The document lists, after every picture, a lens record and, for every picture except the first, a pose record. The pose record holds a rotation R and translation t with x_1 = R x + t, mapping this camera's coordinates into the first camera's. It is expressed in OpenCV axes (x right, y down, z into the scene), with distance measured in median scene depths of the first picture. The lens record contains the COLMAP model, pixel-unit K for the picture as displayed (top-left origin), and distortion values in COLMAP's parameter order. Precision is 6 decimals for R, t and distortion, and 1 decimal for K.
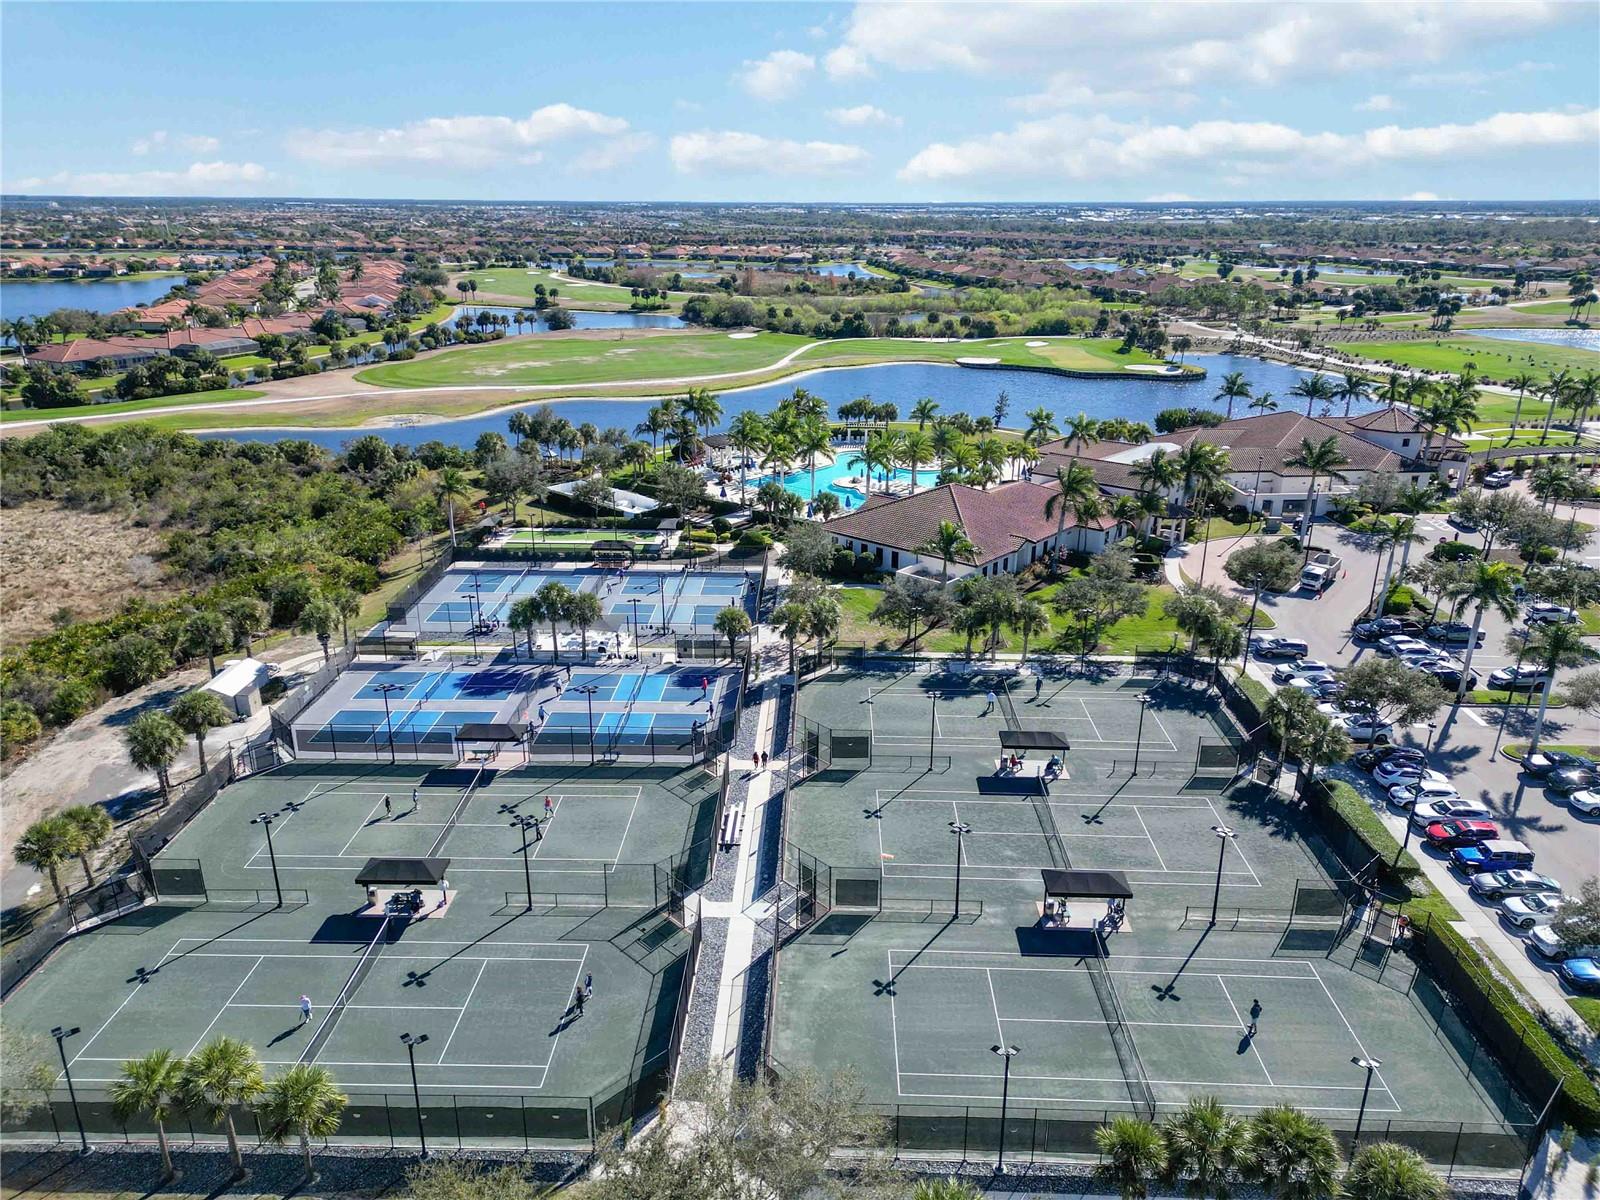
lens RADIAL K [[1112.8, 0, 800.0], [0, 1112.8, 600.0], [0, 0, 1]] dist [0.067916, -0.048066]
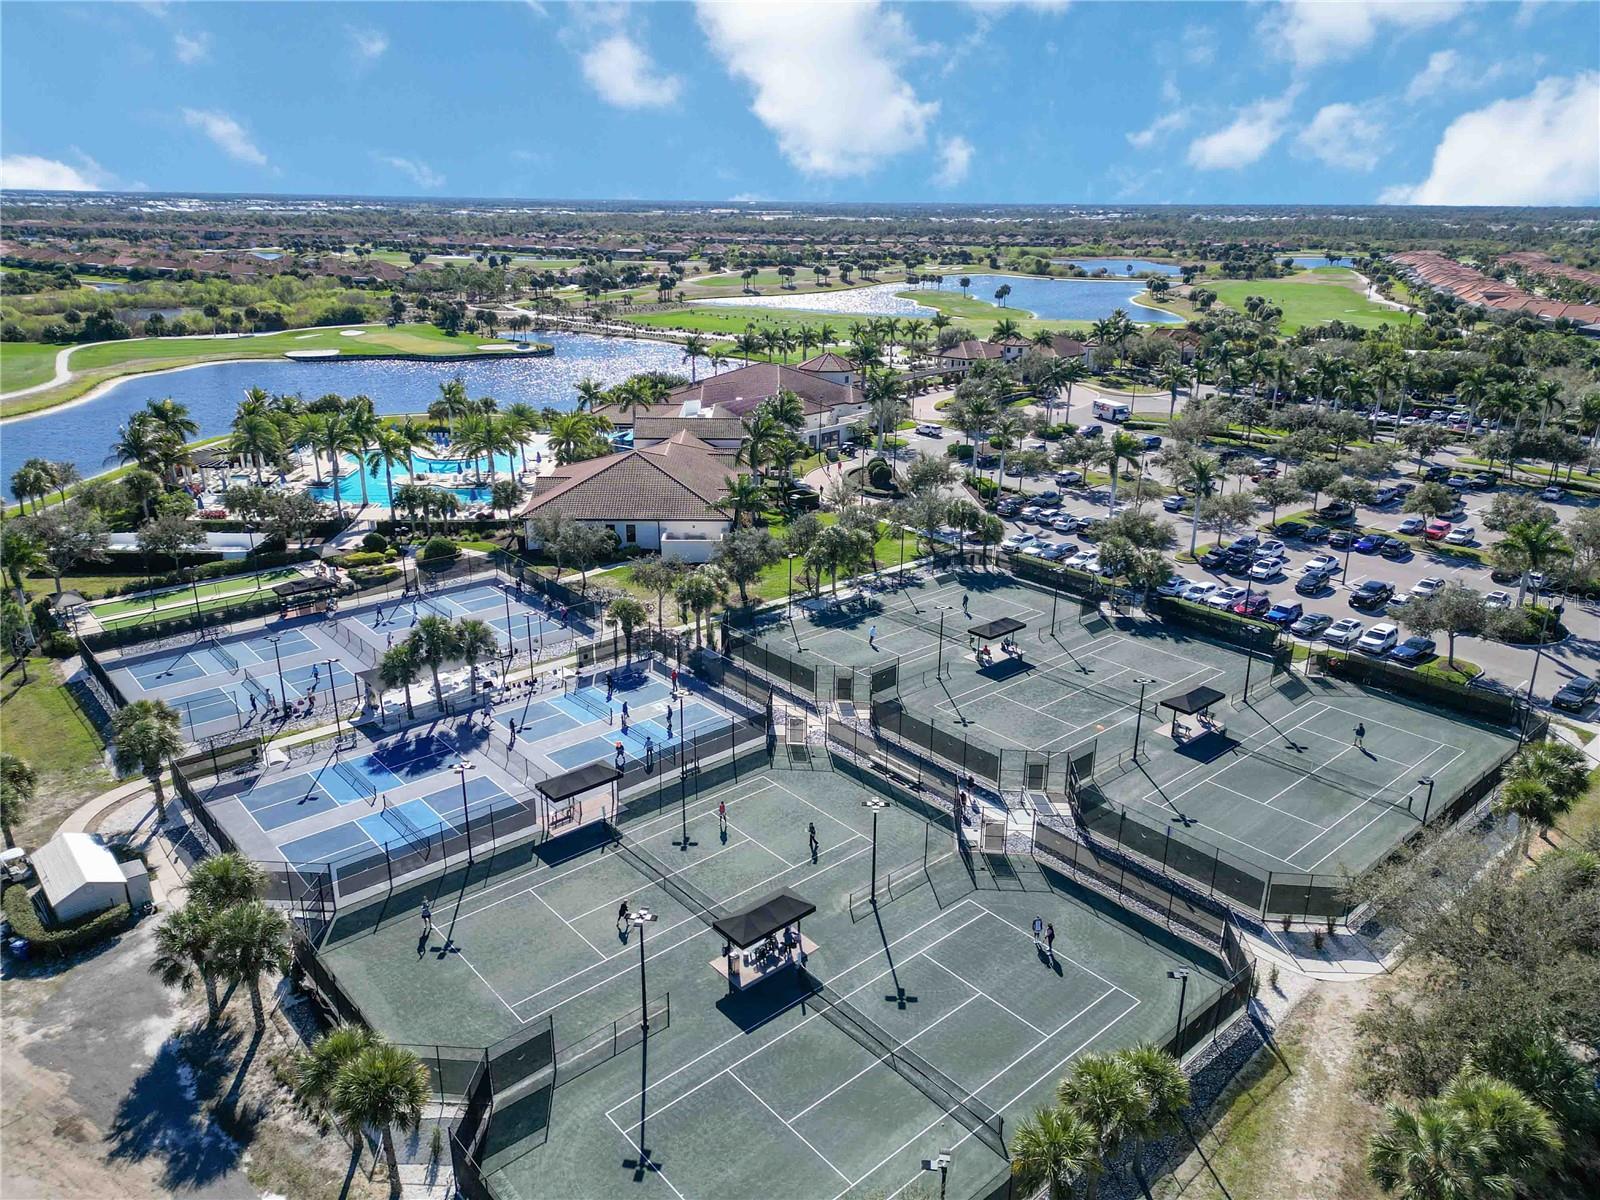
lens RADIAL K [[1112.8, 0, 800.0], [0, 1112.8, 600.0], [0, 0, 1]] dist [0.067916, -0.048066]
pose [[0.732165, -0.227019, 0.642181, -0.520546], [0.223900, 0.970644, 0.087862, -0.037576], [-0.643275, 0.079455, 0.761501, 0.204108]]
